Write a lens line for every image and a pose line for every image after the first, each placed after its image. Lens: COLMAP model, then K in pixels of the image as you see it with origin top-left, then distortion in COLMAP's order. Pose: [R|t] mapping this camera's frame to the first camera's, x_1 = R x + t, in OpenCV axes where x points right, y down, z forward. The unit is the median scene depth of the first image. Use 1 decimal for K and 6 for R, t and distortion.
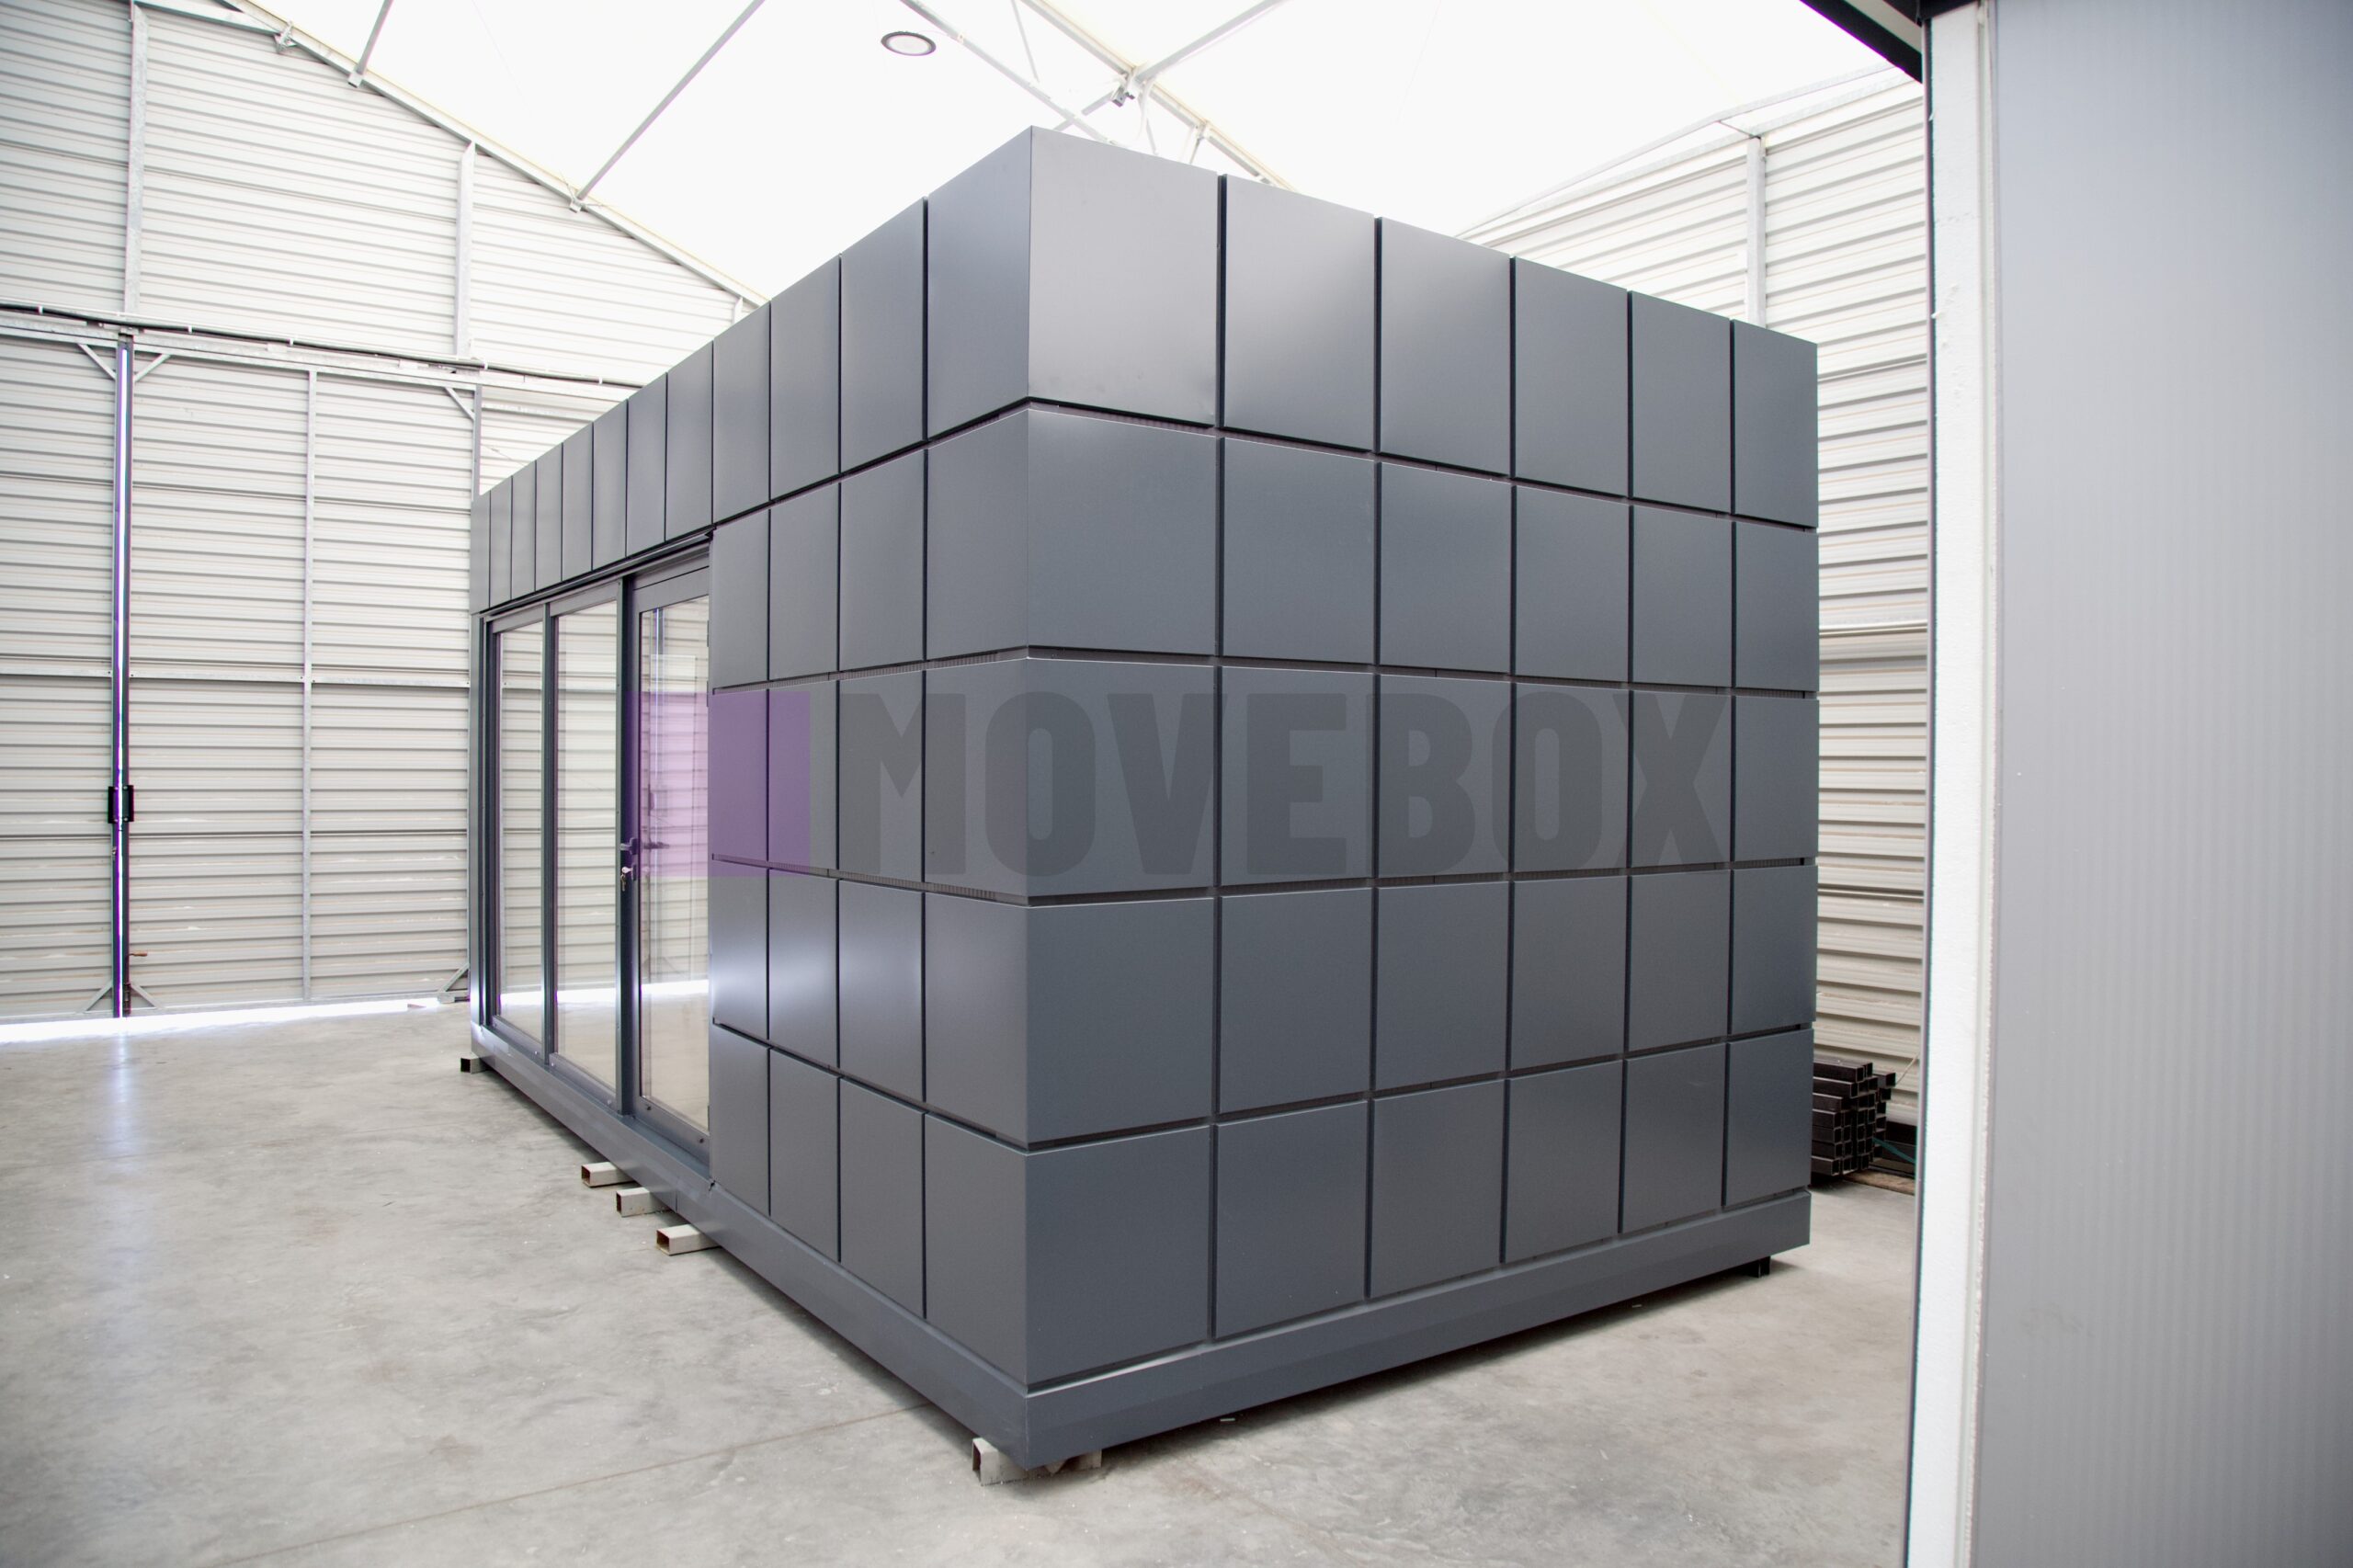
lens RADIAL K [[1588.5, 0, 1194.0], [0, 1588.5, 783.2], [0, 0, 1]] dist [-0.102172, 0.045777]
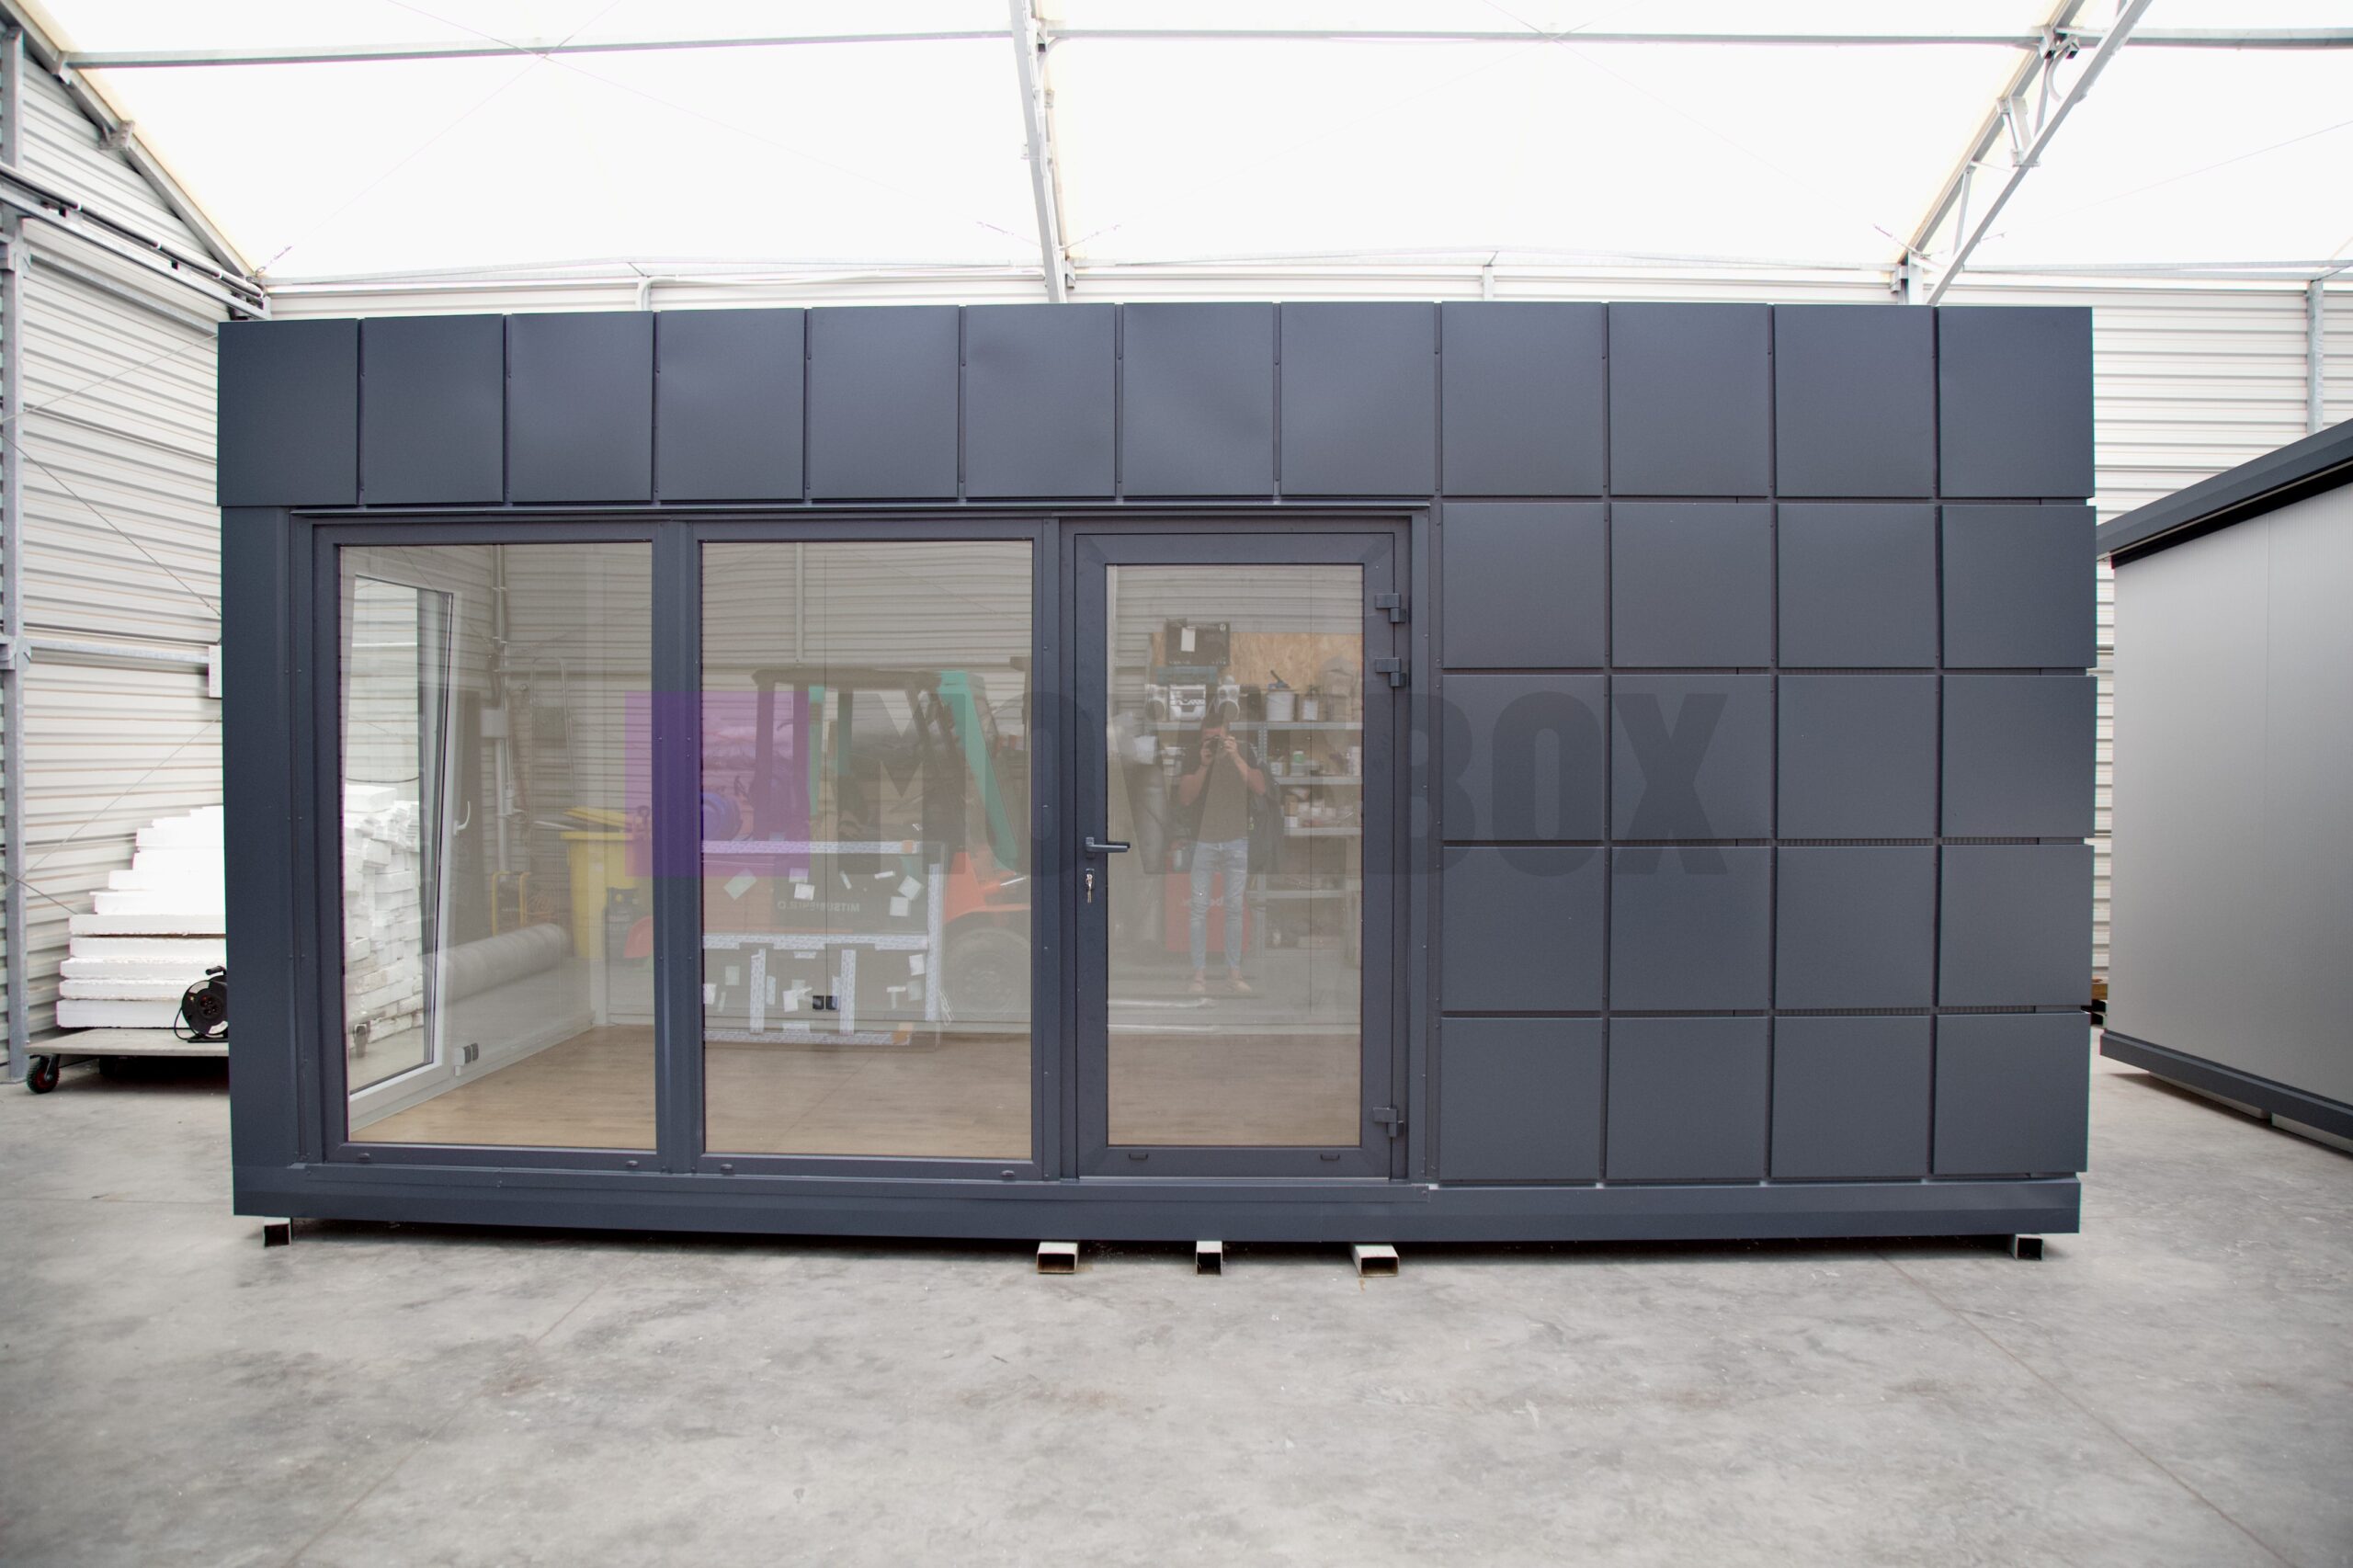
lens RADIAL K [[1588.5, 0, 1178.3], [0, 1588.5, 771.6], [0, 0, 1]] dist [-0.102172, 0.045777]
pose [[0.600821, -0.020539, 0.799120, -1.343890], [0.012238, 0.999789, 0.016496, -0.017247], [-0.799290, -0.000131, 0.600946, 0.627920]]
